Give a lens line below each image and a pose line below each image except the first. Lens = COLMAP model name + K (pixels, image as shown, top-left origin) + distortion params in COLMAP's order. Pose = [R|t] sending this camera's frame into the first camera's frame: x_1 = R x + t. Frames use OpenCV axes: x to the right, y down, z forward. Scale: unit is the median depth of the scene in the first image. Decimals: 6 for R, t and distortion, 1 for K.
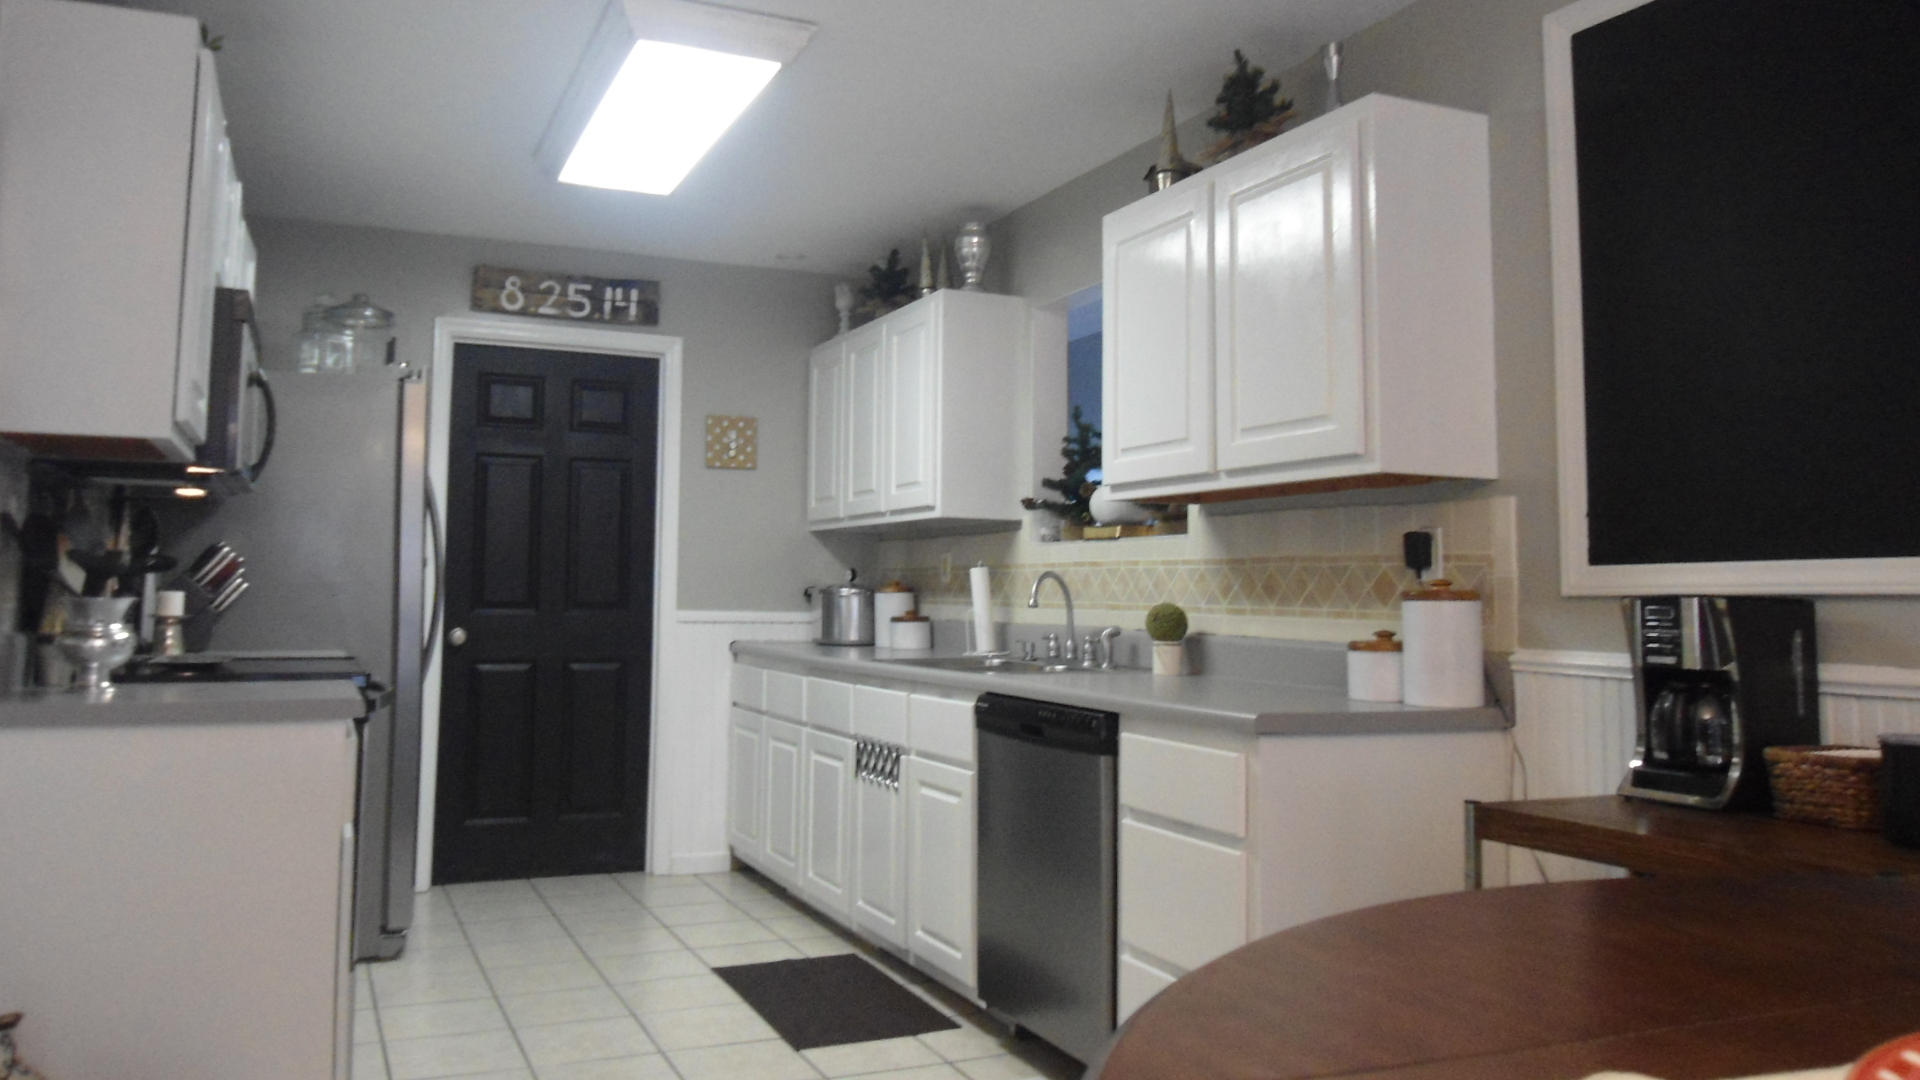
lens RADIAL K [[1406.5, 0, 906.0], [0, 1406.5, 471.1], [0, 0, 1]] dist [-0.003276, -0.051717]
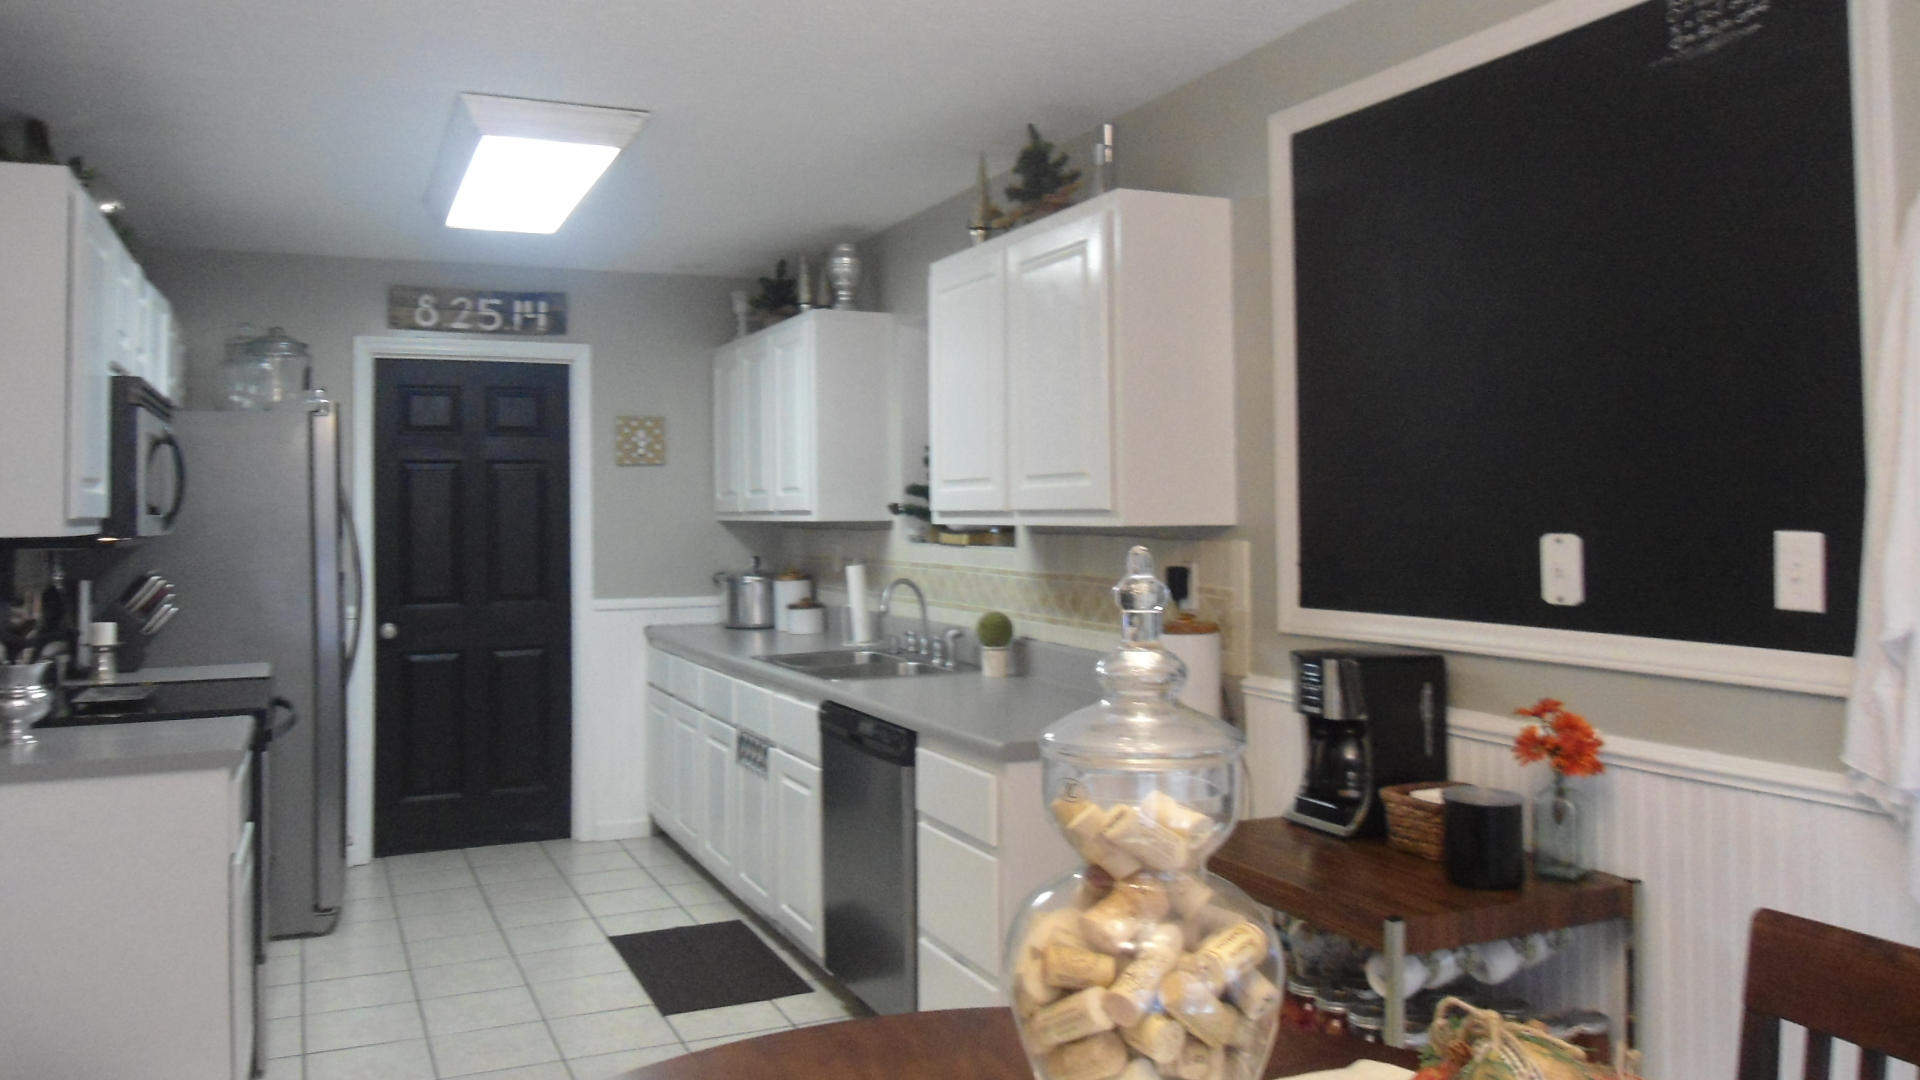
lens RADIAL K [[1406.5, 0, 906.0], [0, 1406.5, 471.1], [0, 0, 1]] dist [-0.003276, -0.051717]
pose [[0.999735, -0.023022, -0.000855, 0.103855], [0.023032, 0.997966, 0.059439, -0.075010], [-0.000516, -0.059443, 0.998232, -0.092630]]
